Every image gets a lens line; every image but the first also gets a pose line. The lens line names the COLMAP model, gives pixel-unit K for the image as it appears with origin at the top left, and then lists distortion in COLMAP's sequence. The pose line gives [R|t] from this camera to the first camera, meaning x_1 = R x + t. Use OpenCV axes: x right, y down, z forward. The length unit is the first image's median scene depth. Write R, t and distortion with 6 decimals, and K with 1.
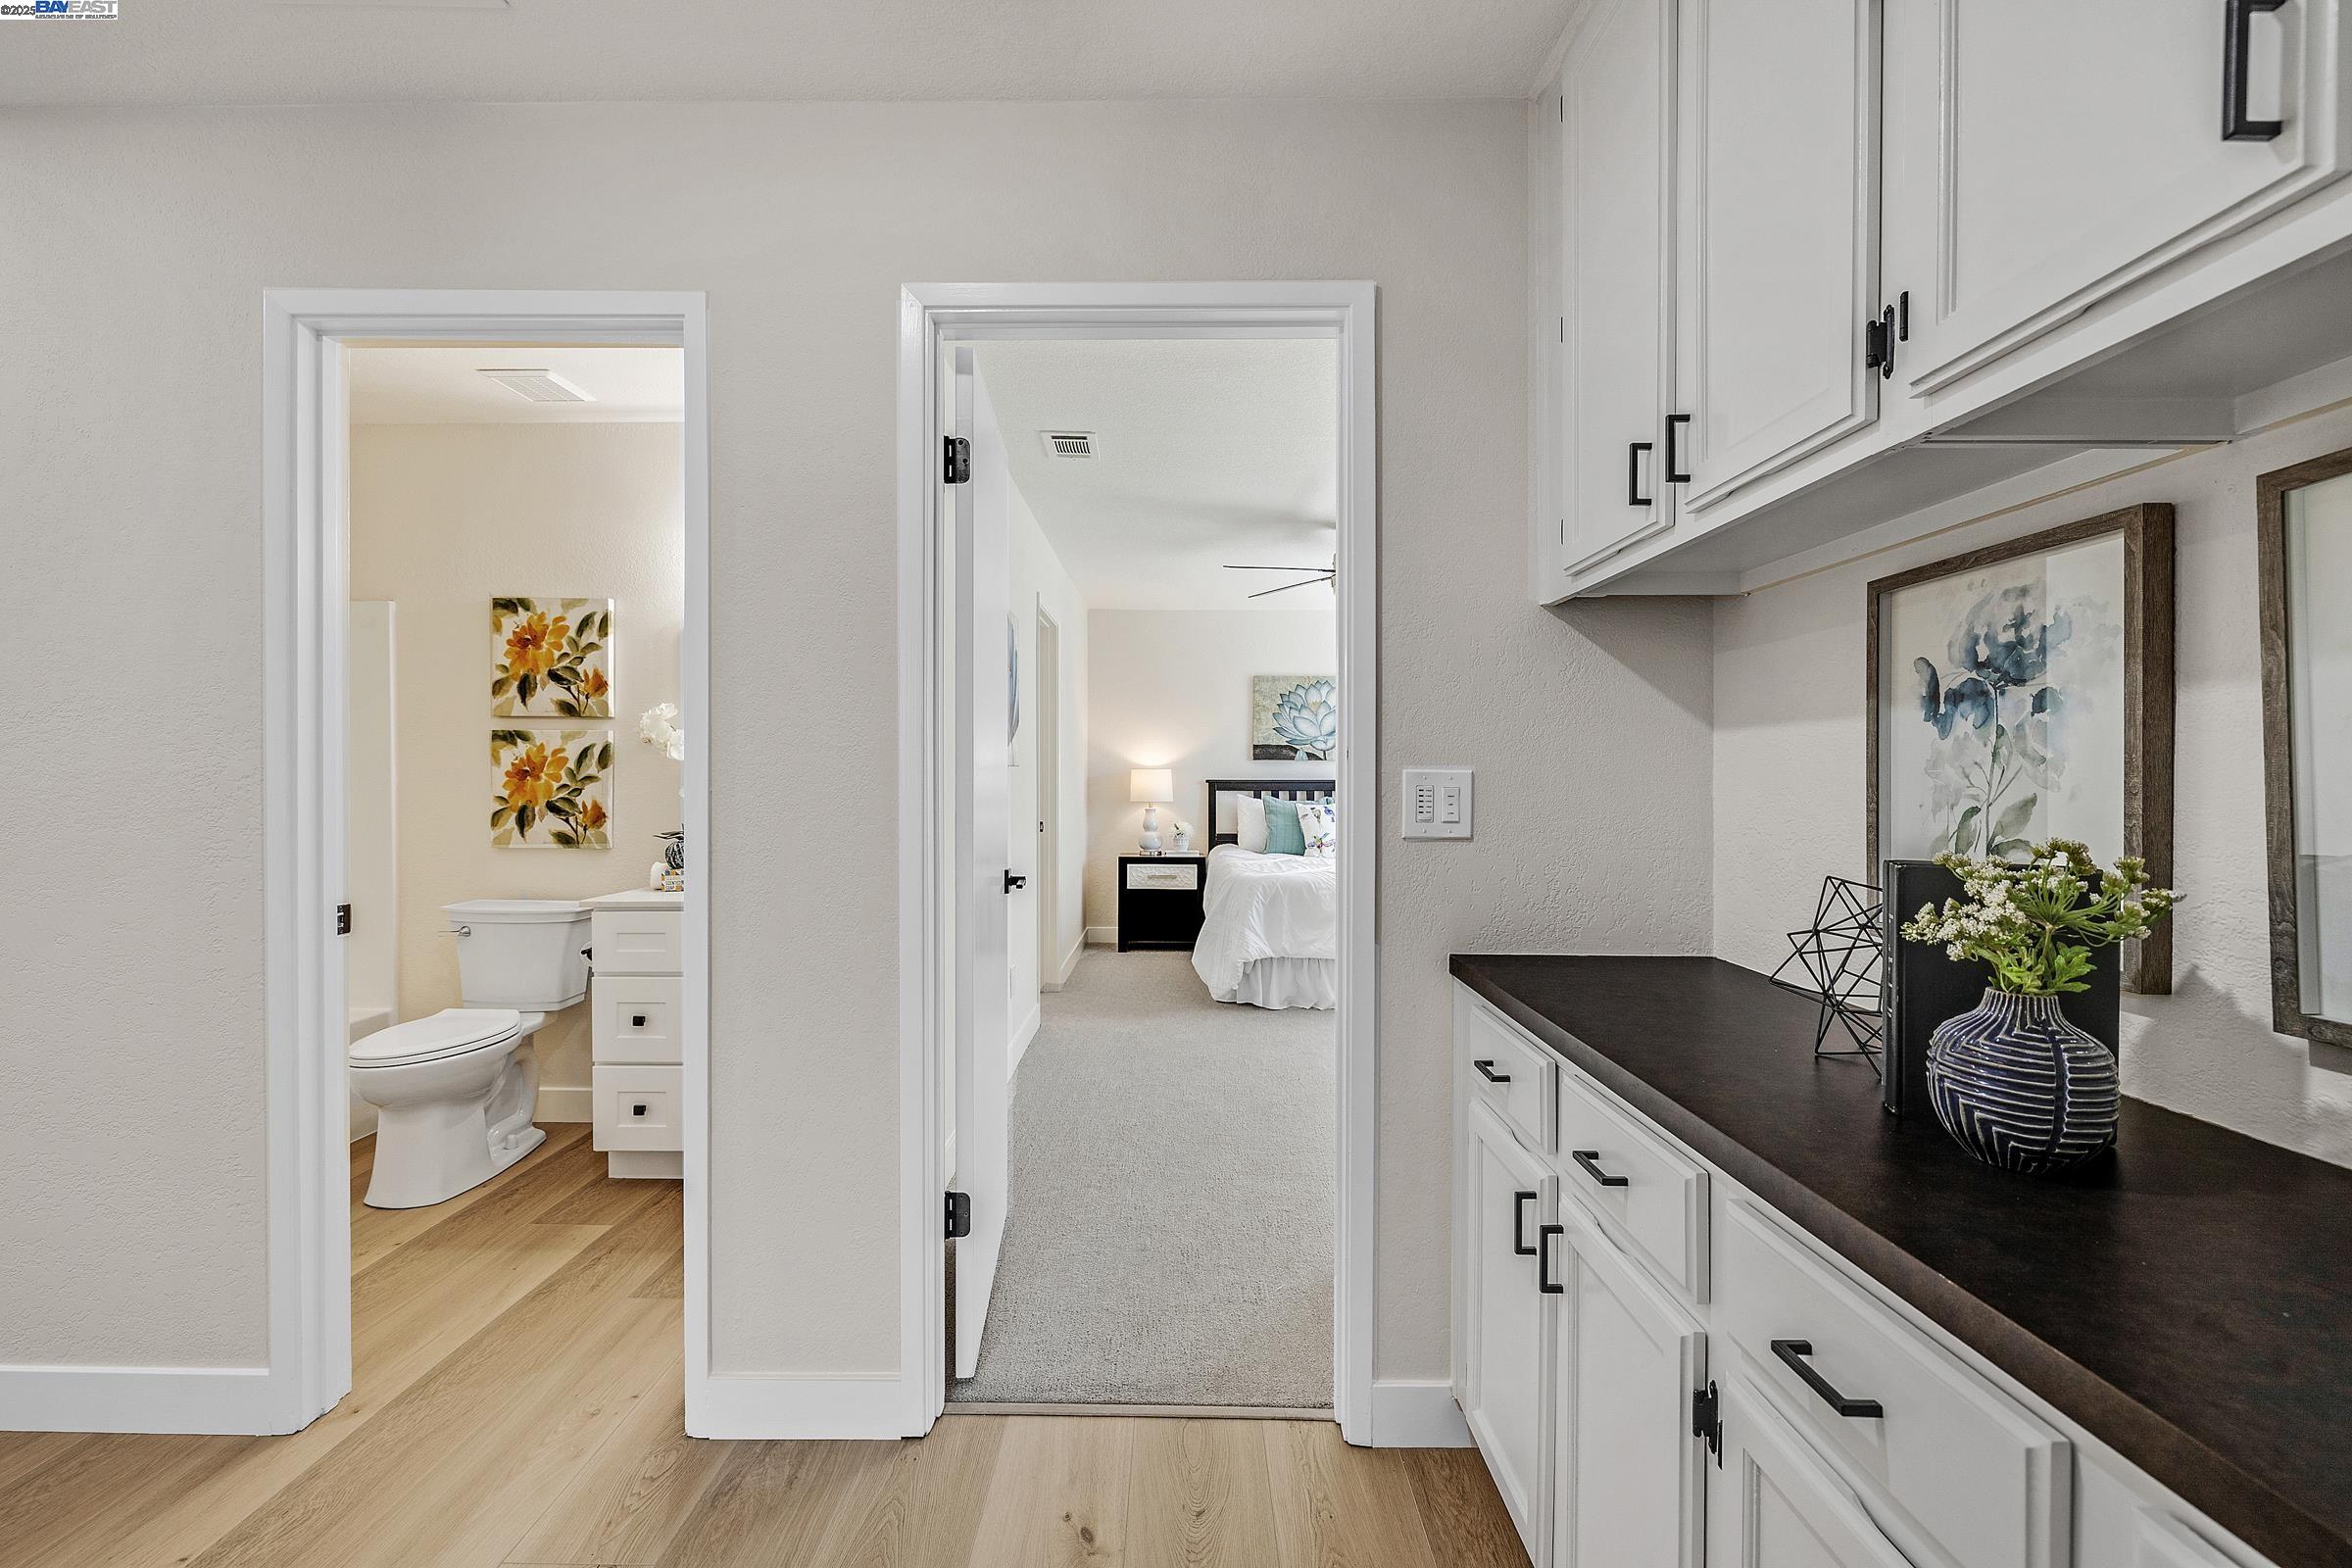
lens RADIAL K [[993.9, 0, 1181.0], [0, 993.9, 776.0], [0, 0, 1]] dist [0.001572, 0.000315]
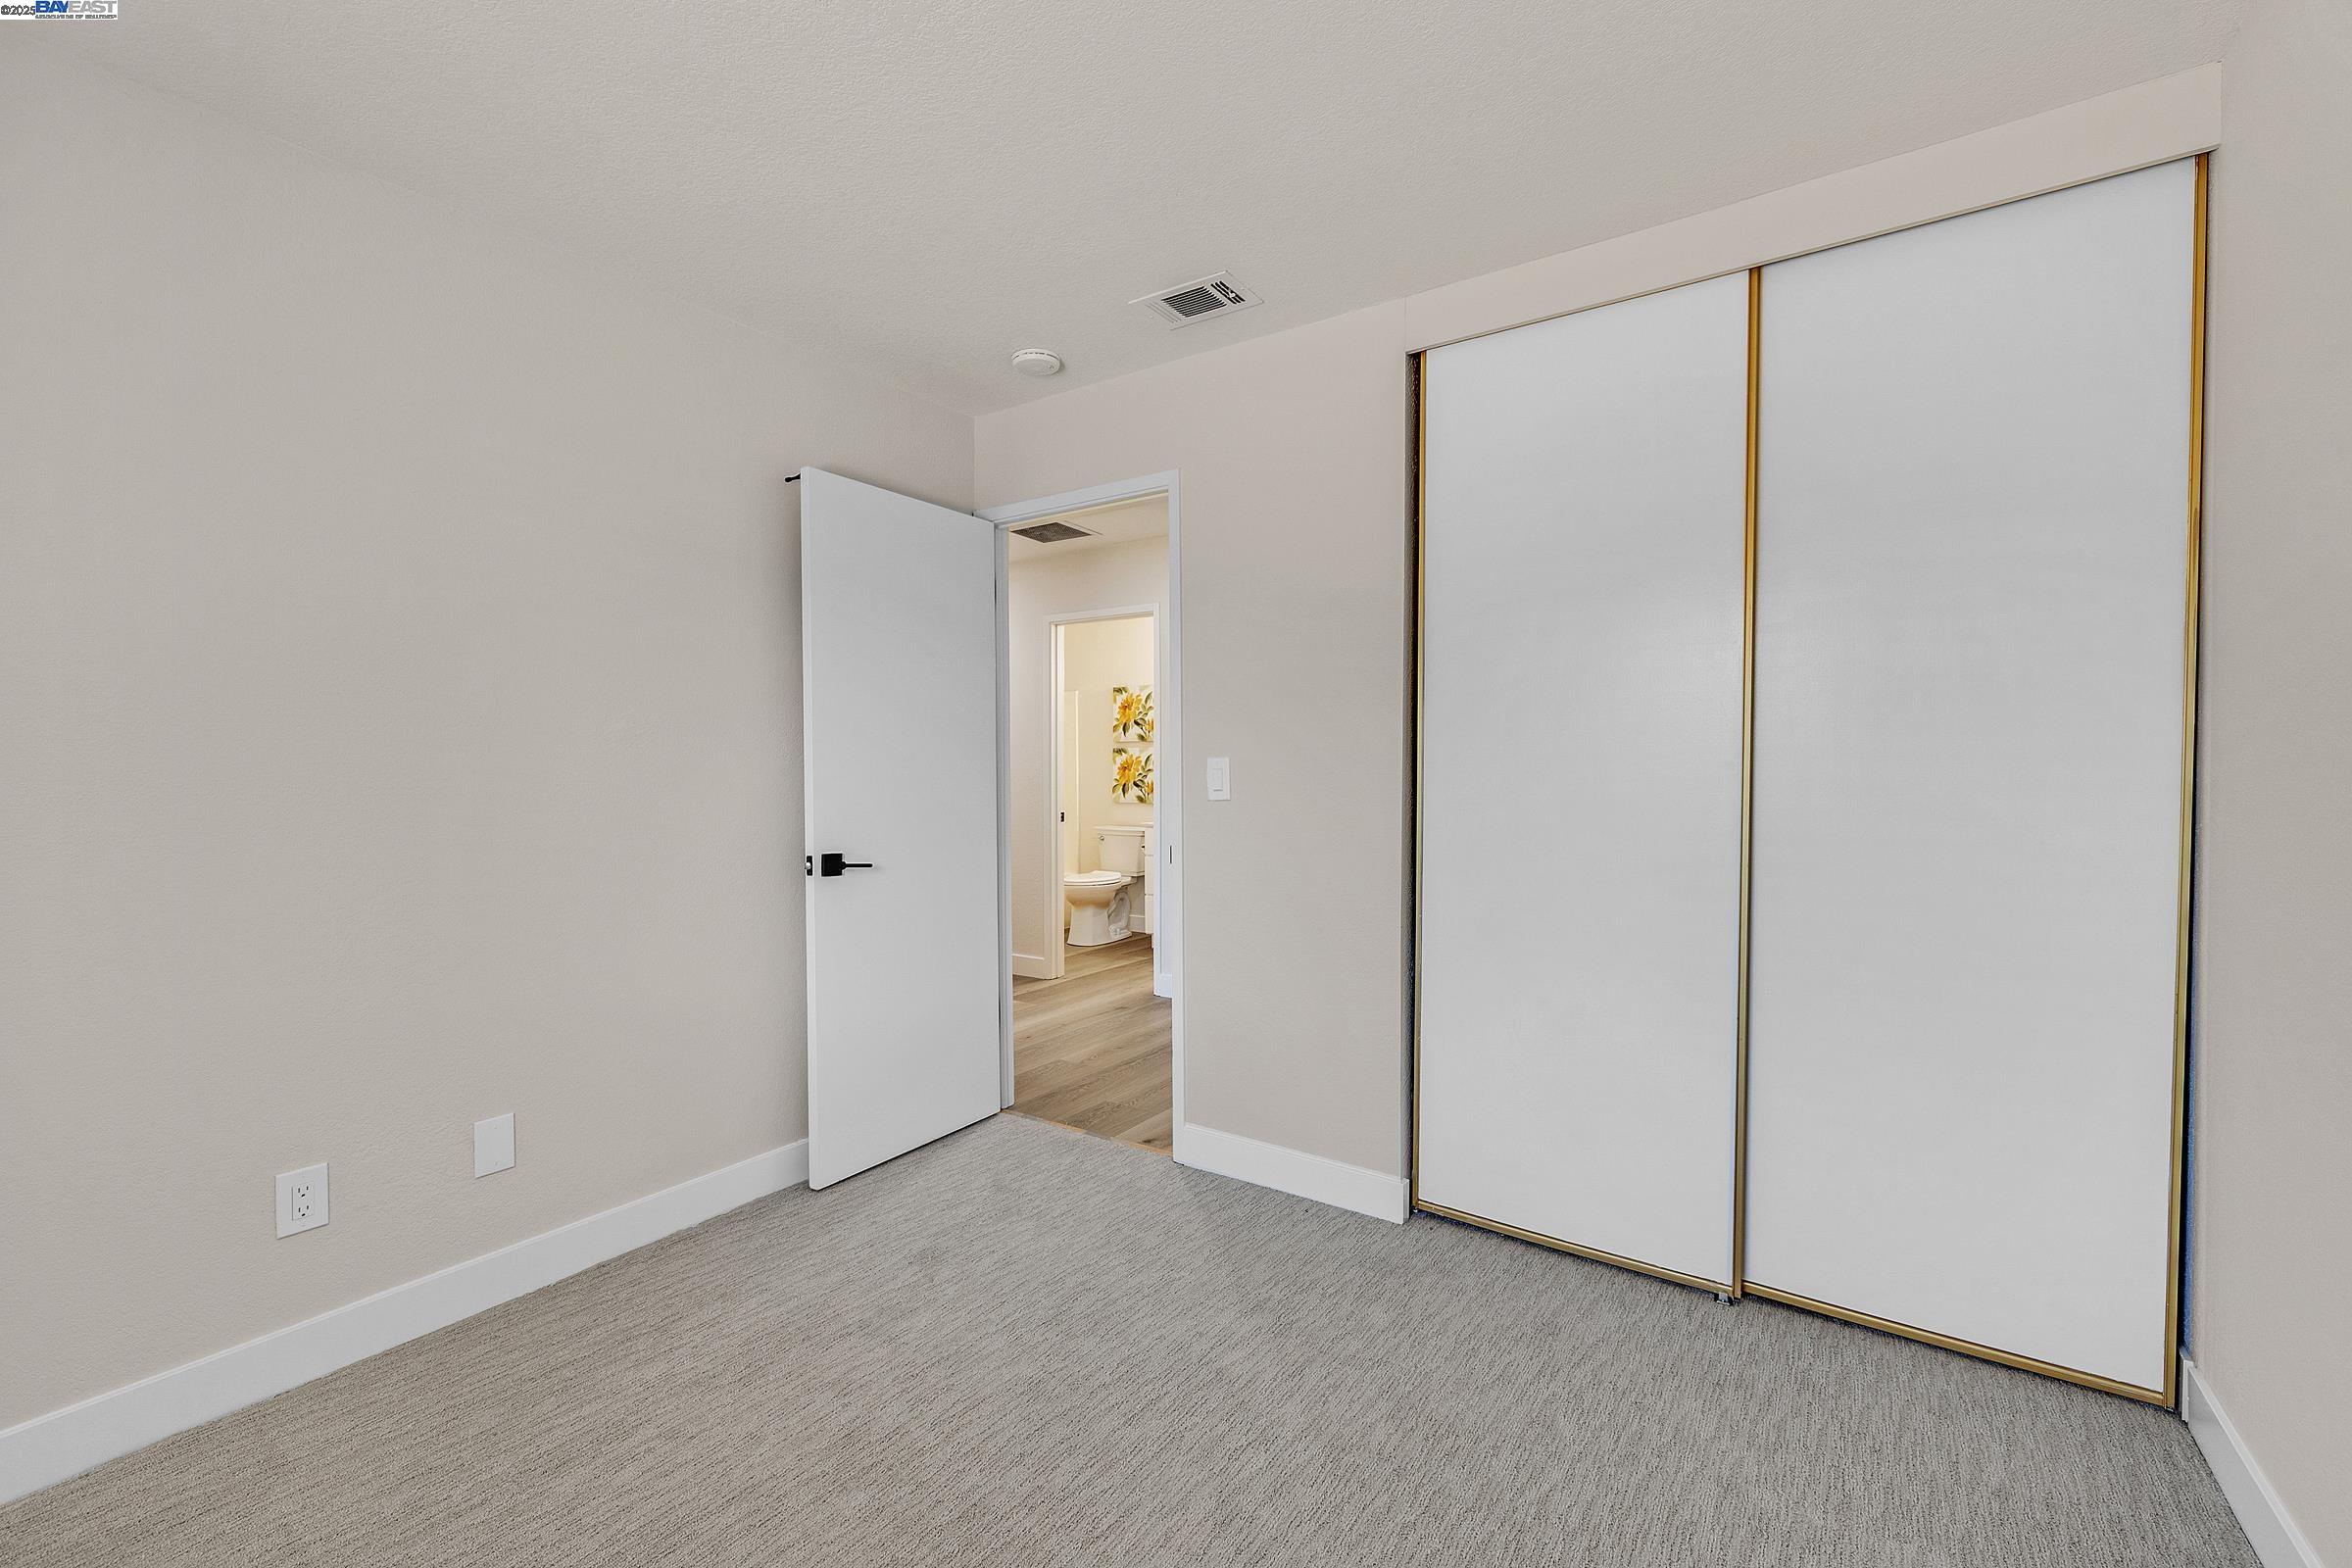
lens RADIAL K [[993.9, 0, 1171.6], [0, 993.9, 782.9], [0, 0, 1]] dist [0.001572, 0.000315]
pose [[0.835516, 0.009477, -0.549384, 0.346719], [-0.001745, 0.999892, 0.014595, -0.001201], [0.549463, -0.011236, 0.835442, -0.424326]]
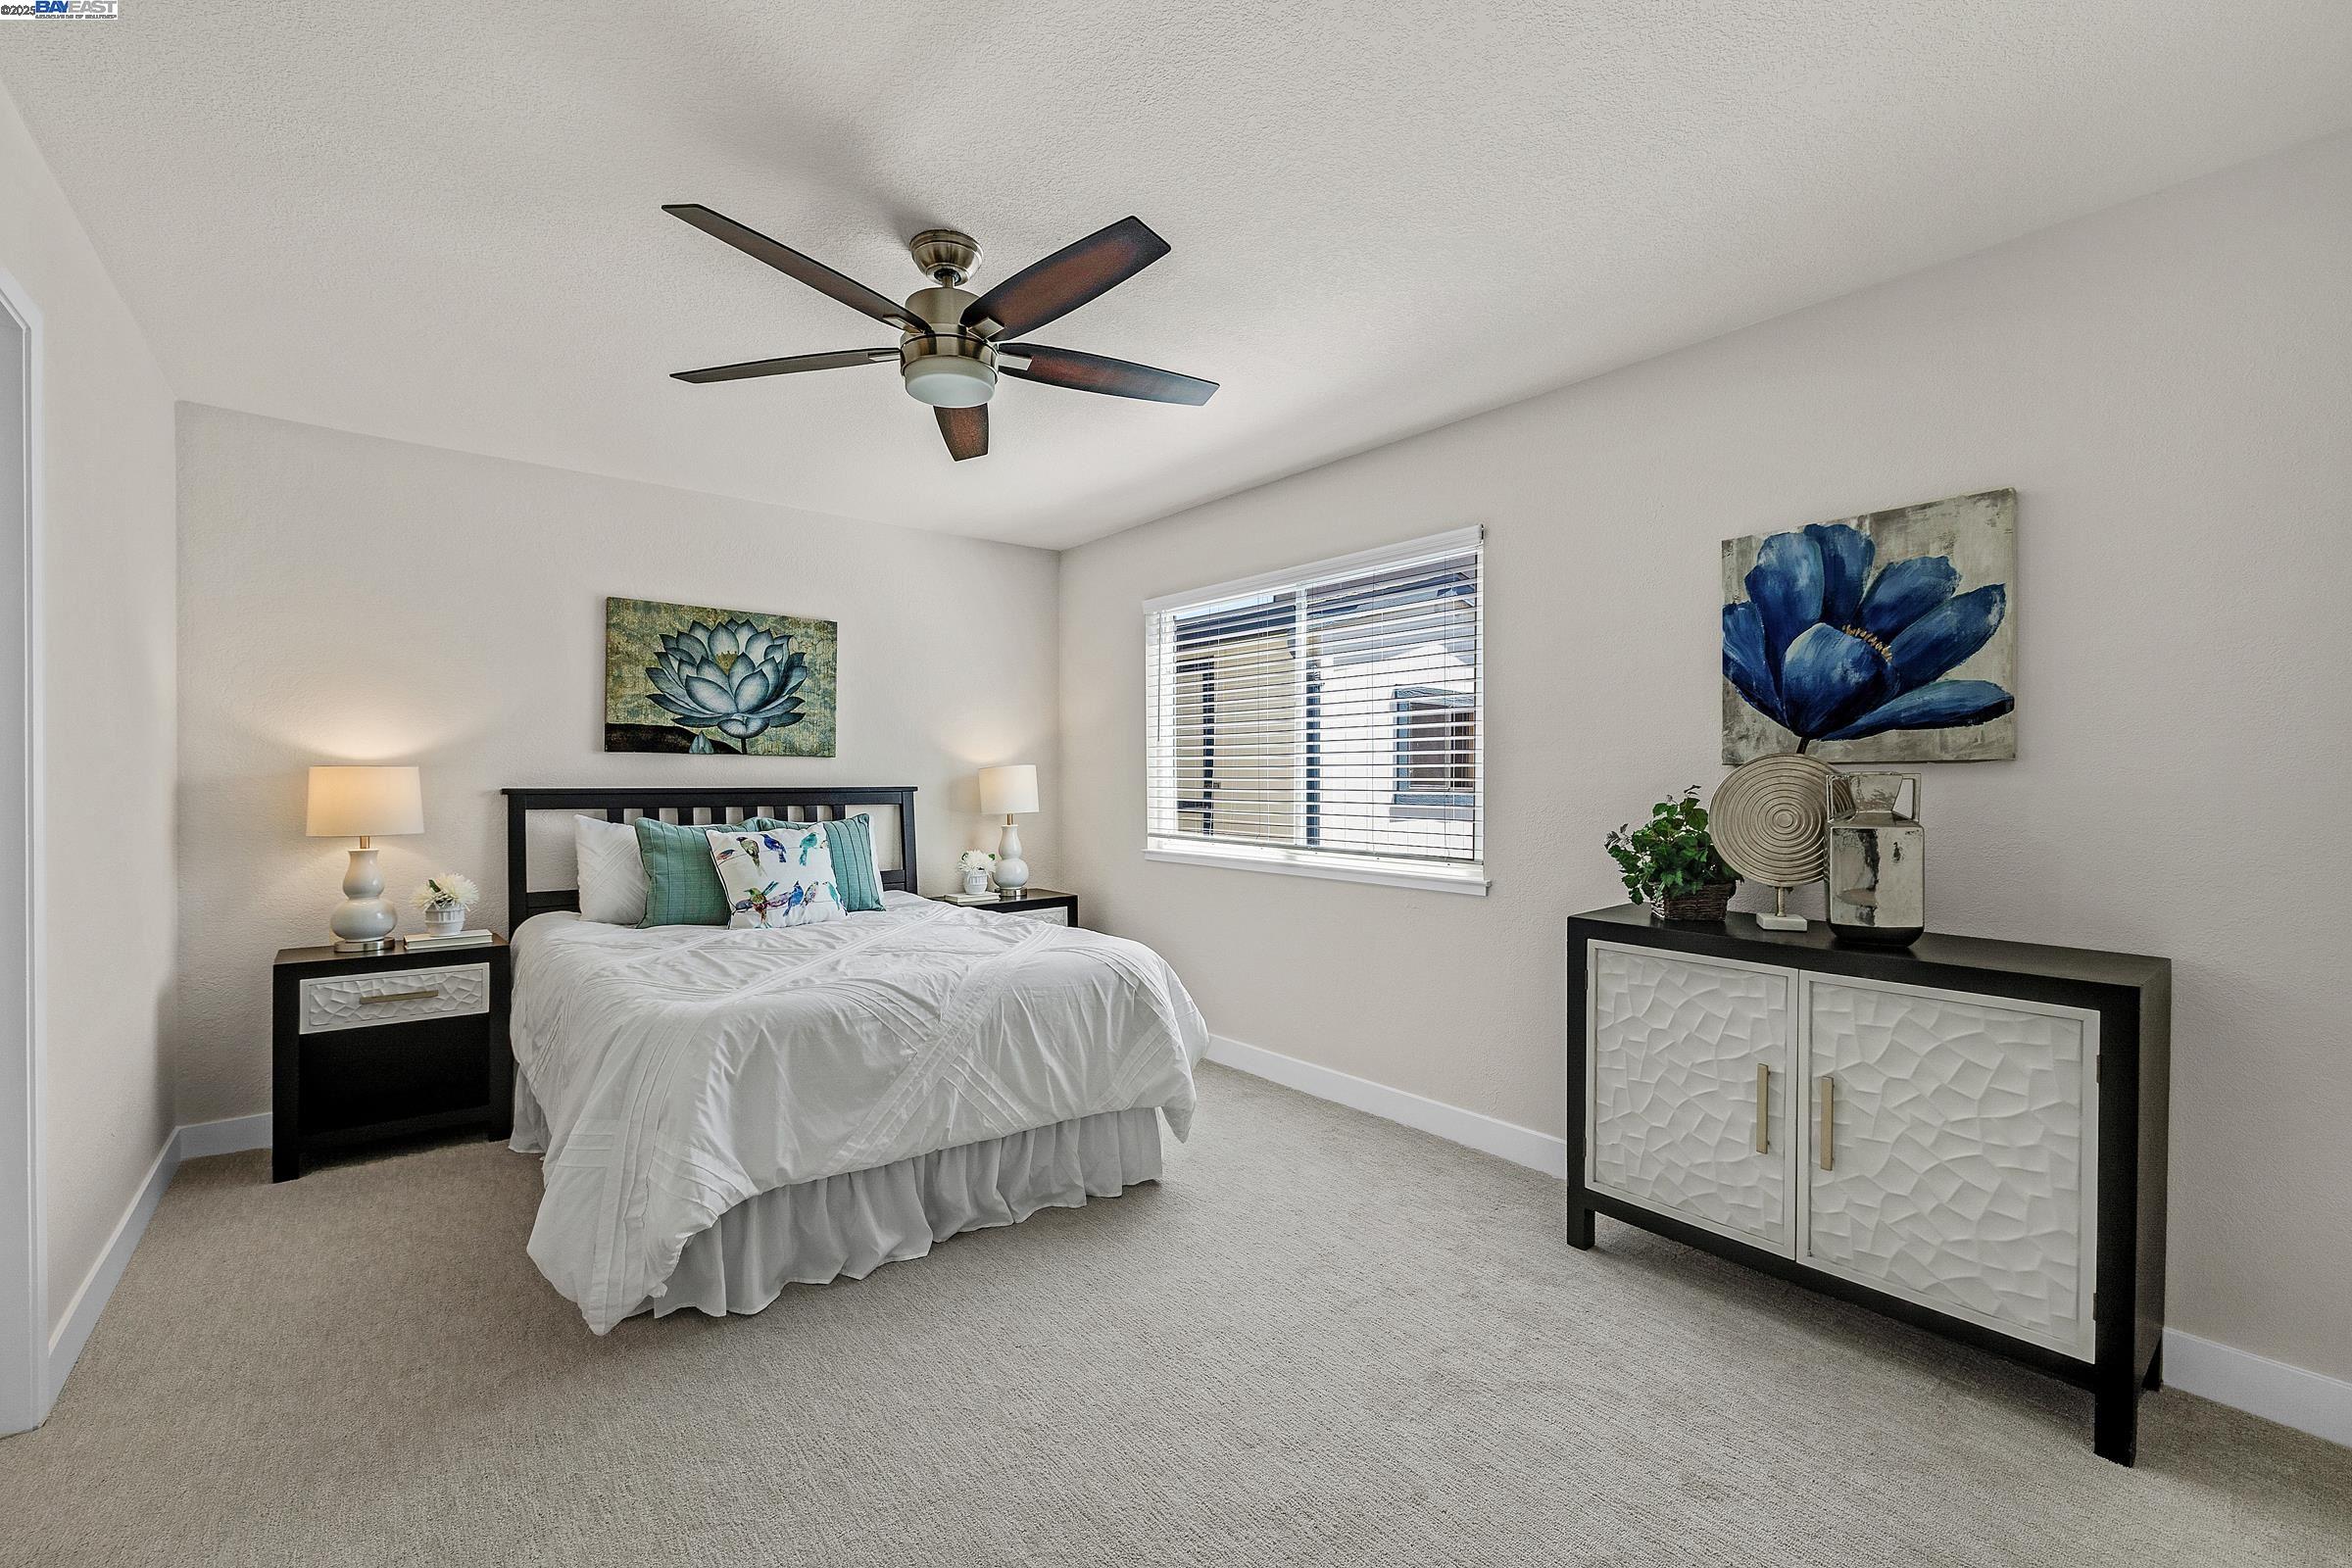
lens RADIAL K [[993.9, 0, 1168.9], [0, 993.9, 784.7], [0, 0, 1]] dist [0.001572, 0.000315]
pose [[0.782655, -0.001881, 0.622453, -0.026894], [0.001806, 0.999998, 0.000751, 0.002157], [-0.622453, 0.000536, 0.782657, 0.412267]]
